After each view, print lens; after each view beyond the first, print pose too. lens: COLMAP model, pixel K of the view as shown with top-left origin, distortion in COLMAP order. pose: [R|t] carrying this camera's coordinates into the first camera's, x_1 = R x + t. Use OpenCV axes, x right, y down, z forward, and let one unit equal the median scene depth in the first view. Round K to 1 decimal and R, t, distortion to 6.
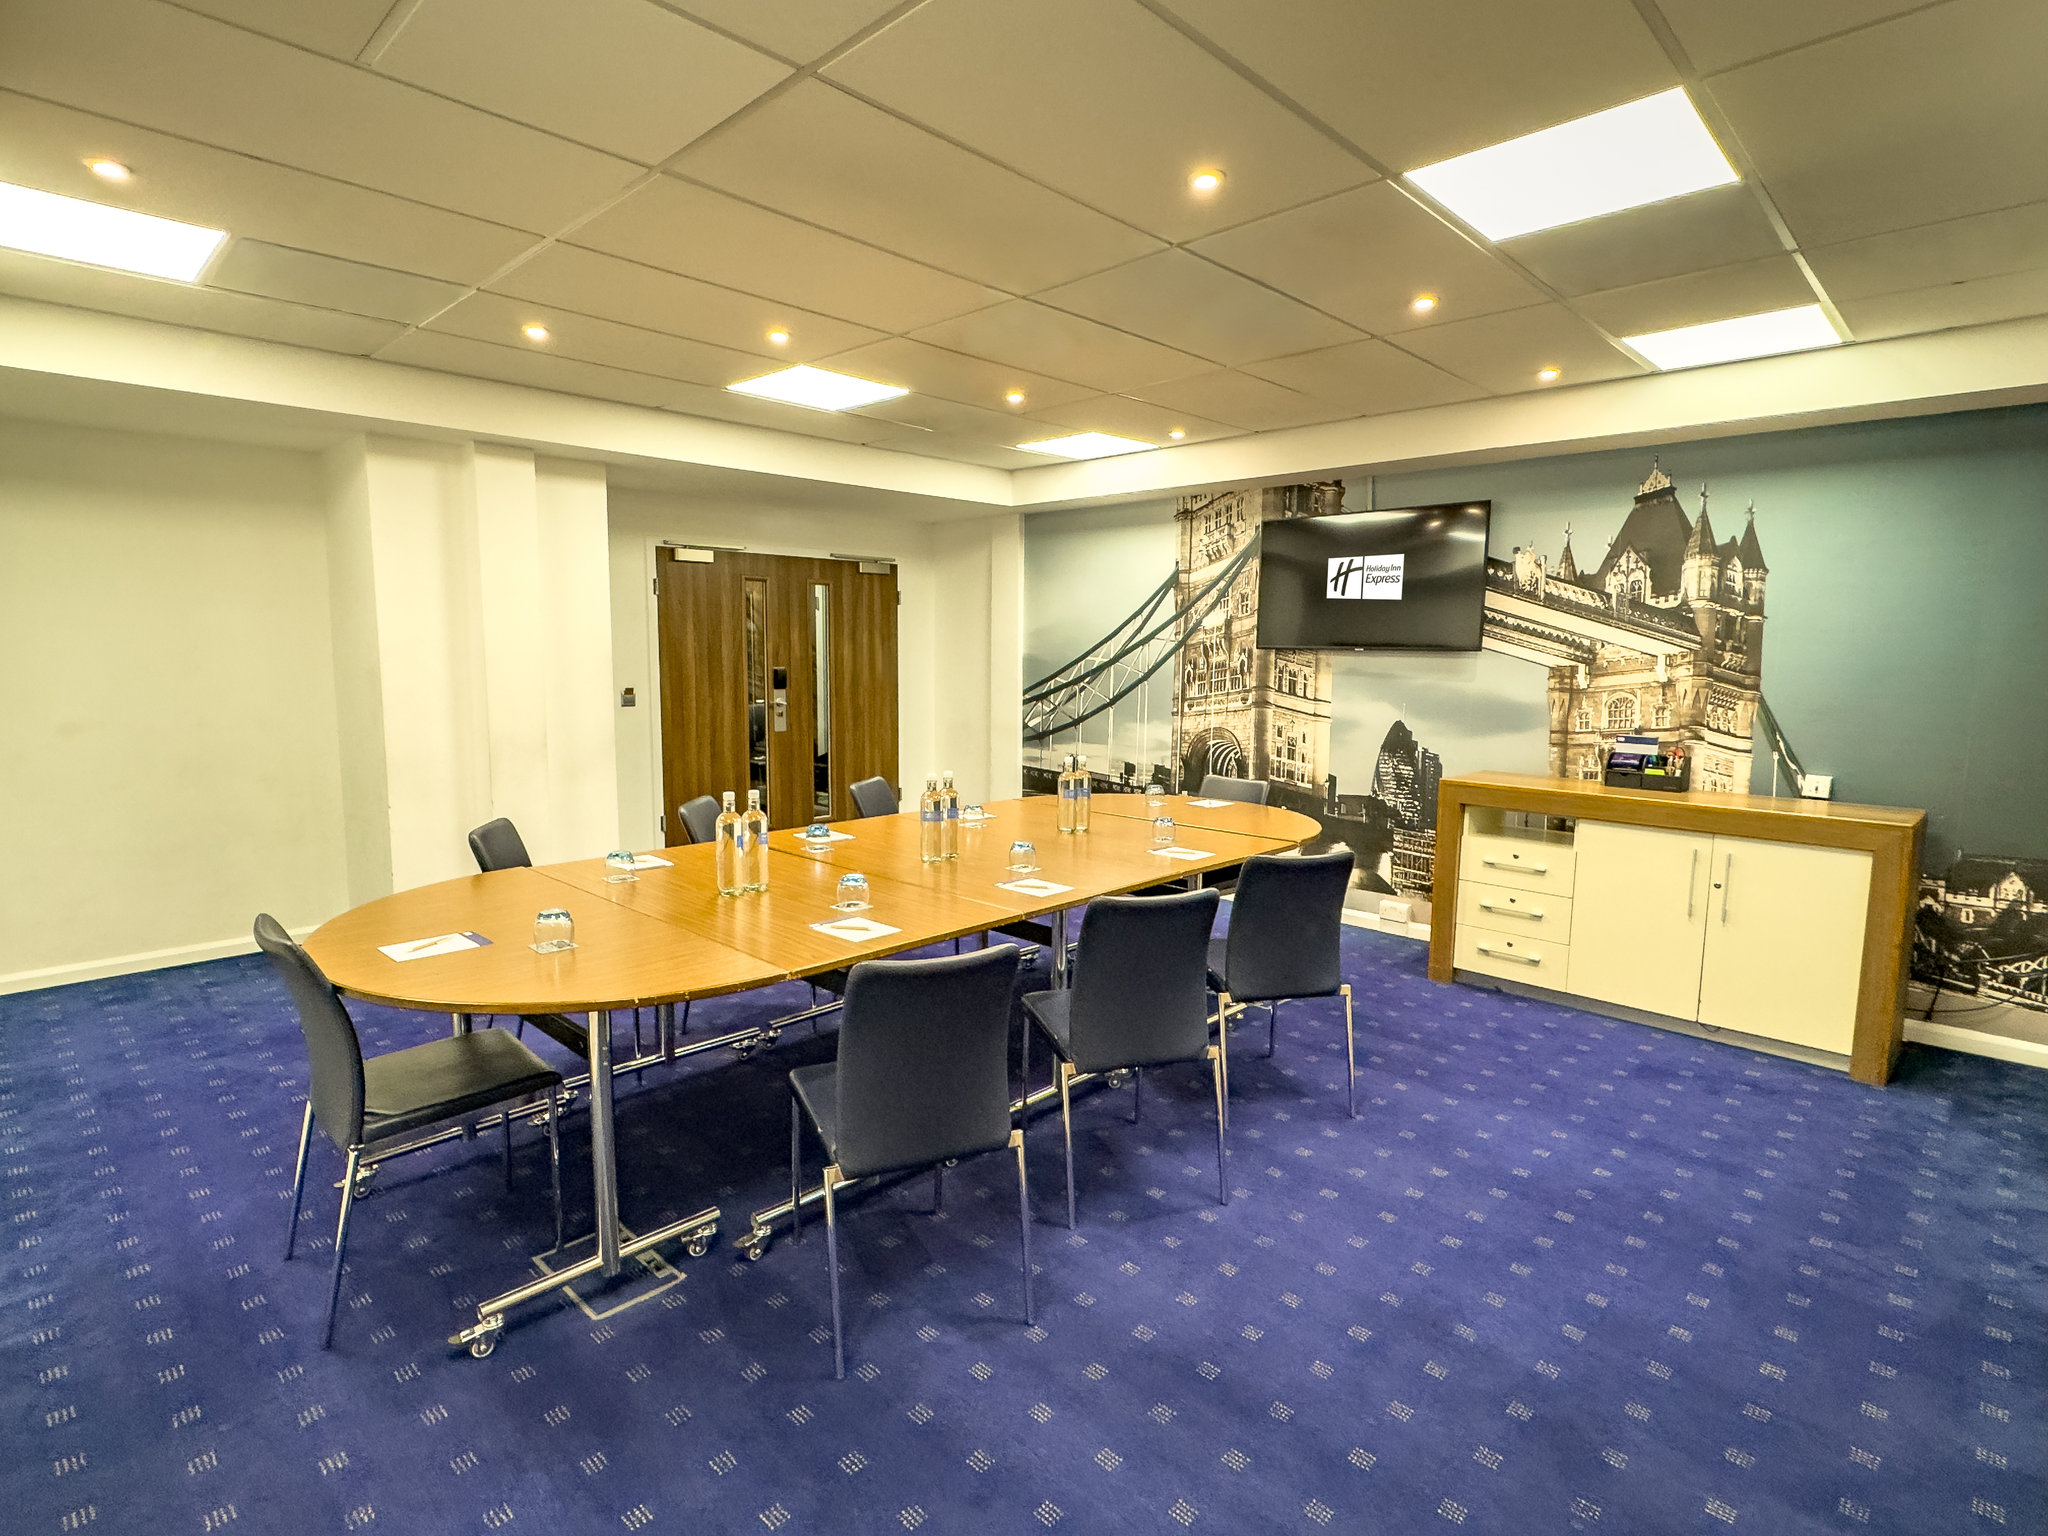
lens RADIAL K [[1071.4, 0, 1019.9], [0, 1071.4, 772.4], [0, 0, 1]] dist [0.007960, 0.001835]
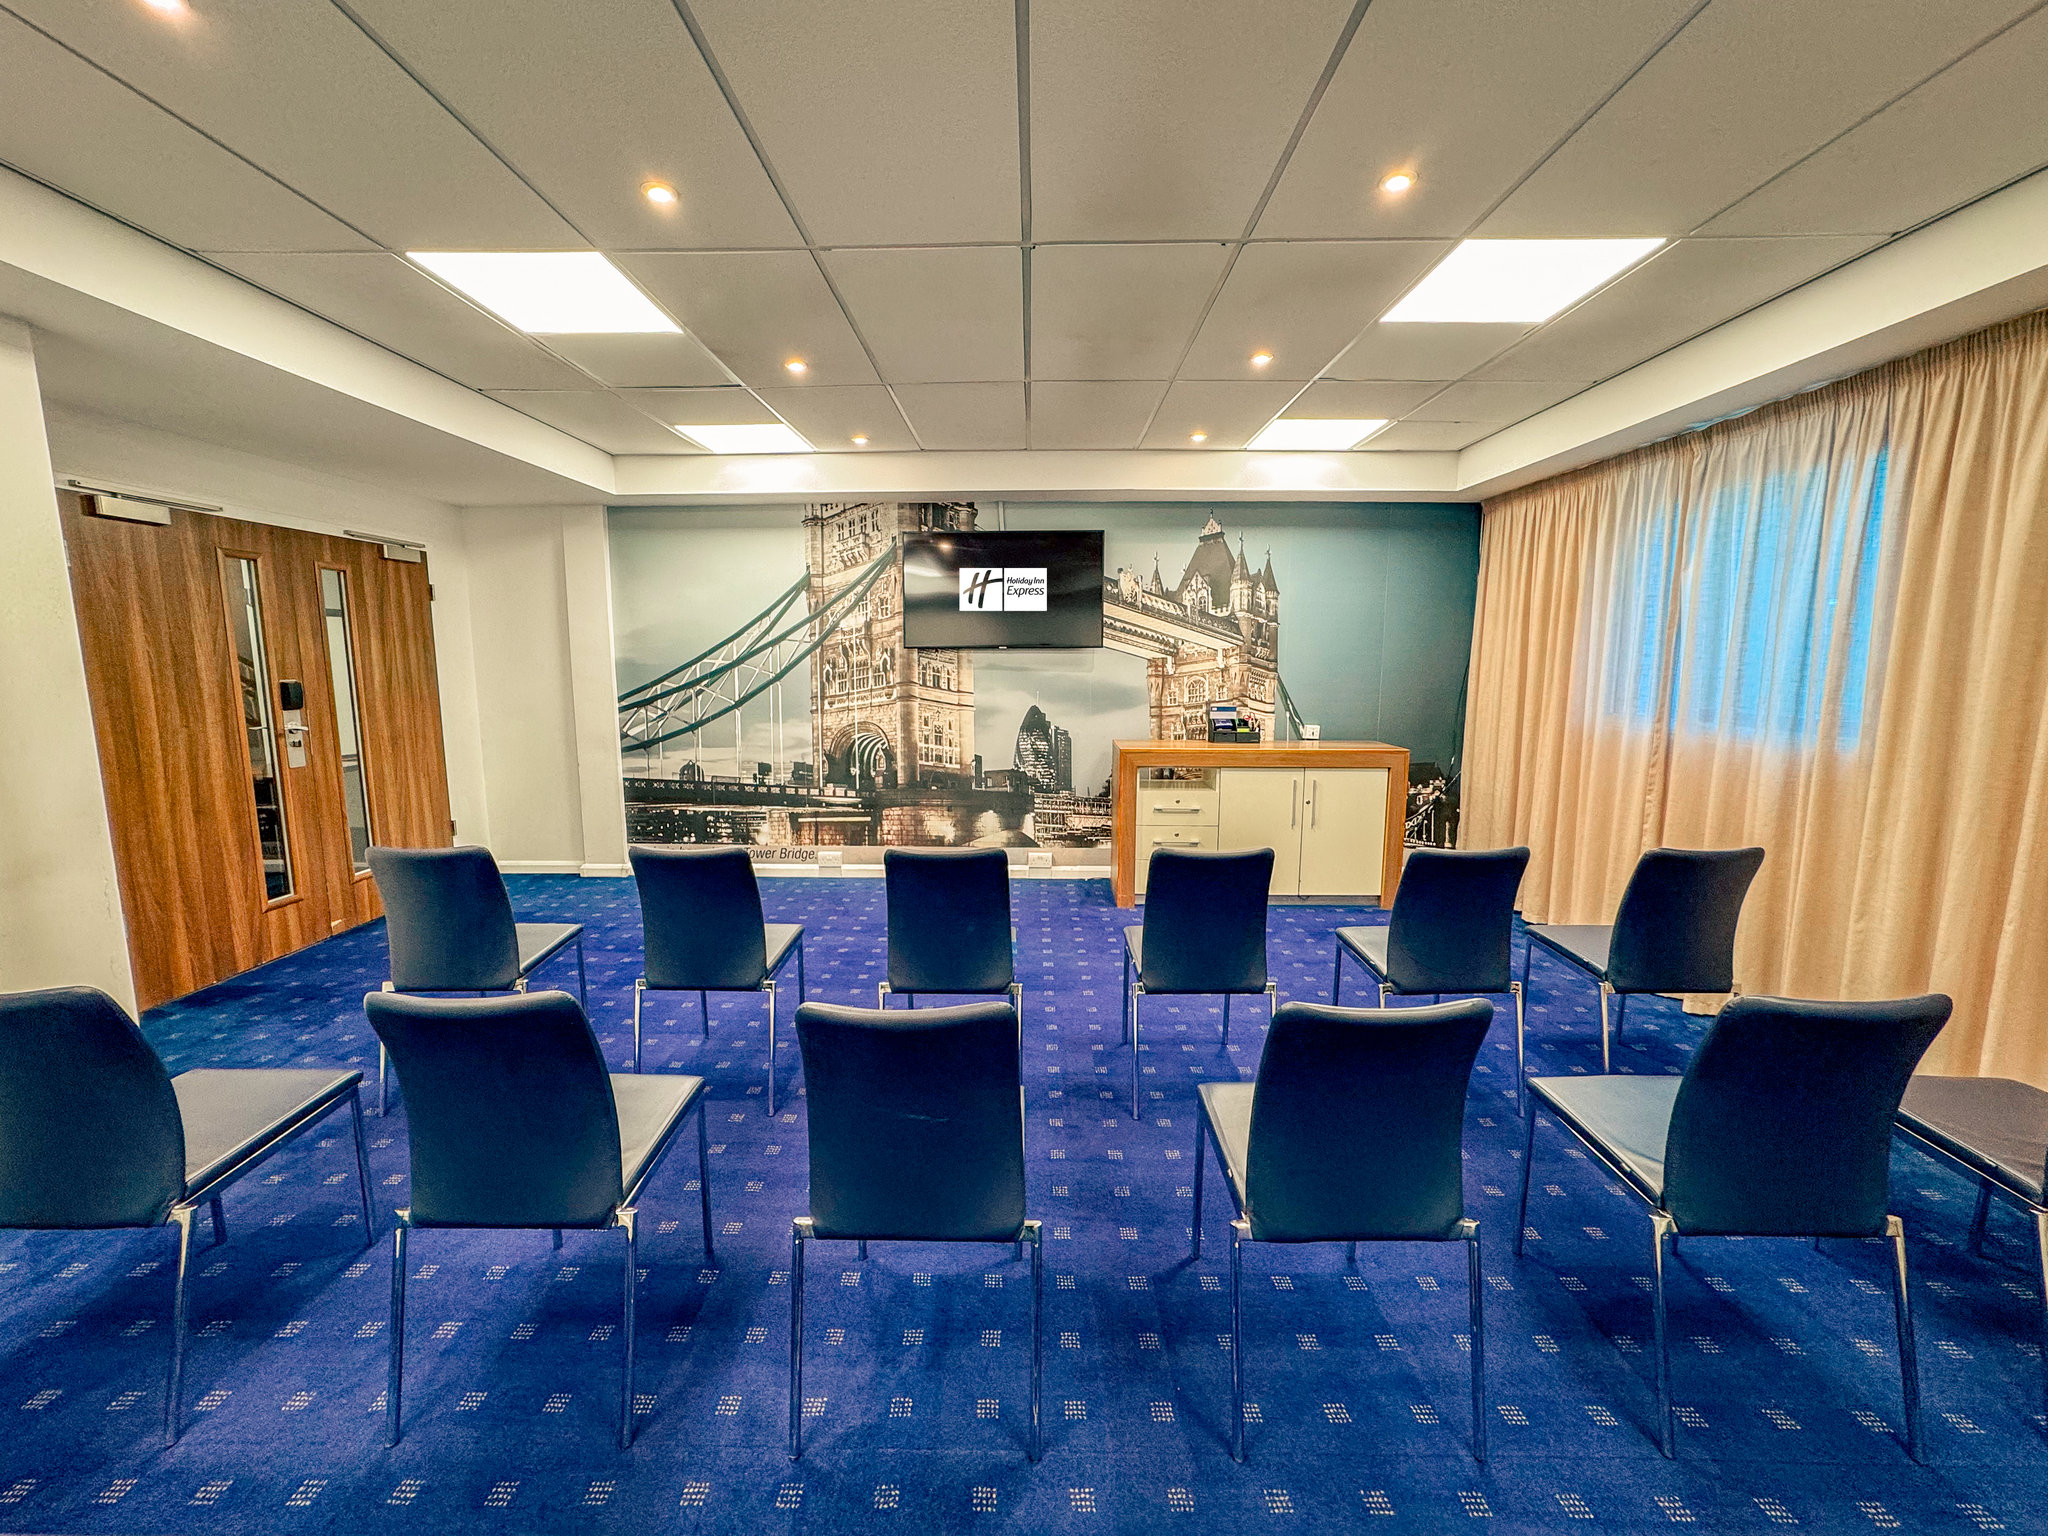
lens RADIAL K [[833.4, 0, 1026.8], [0, 833.4, 761.2], [0, 0, 1]] dist [-0.014790, 0.001832]
pose [[0.725315, -0.096957, 0.681555, -0.289701], [0.090658, 0.994863, 0.045049, -0.026807], [-0.682421, 0.029114, 0.730379, 0.291860]]
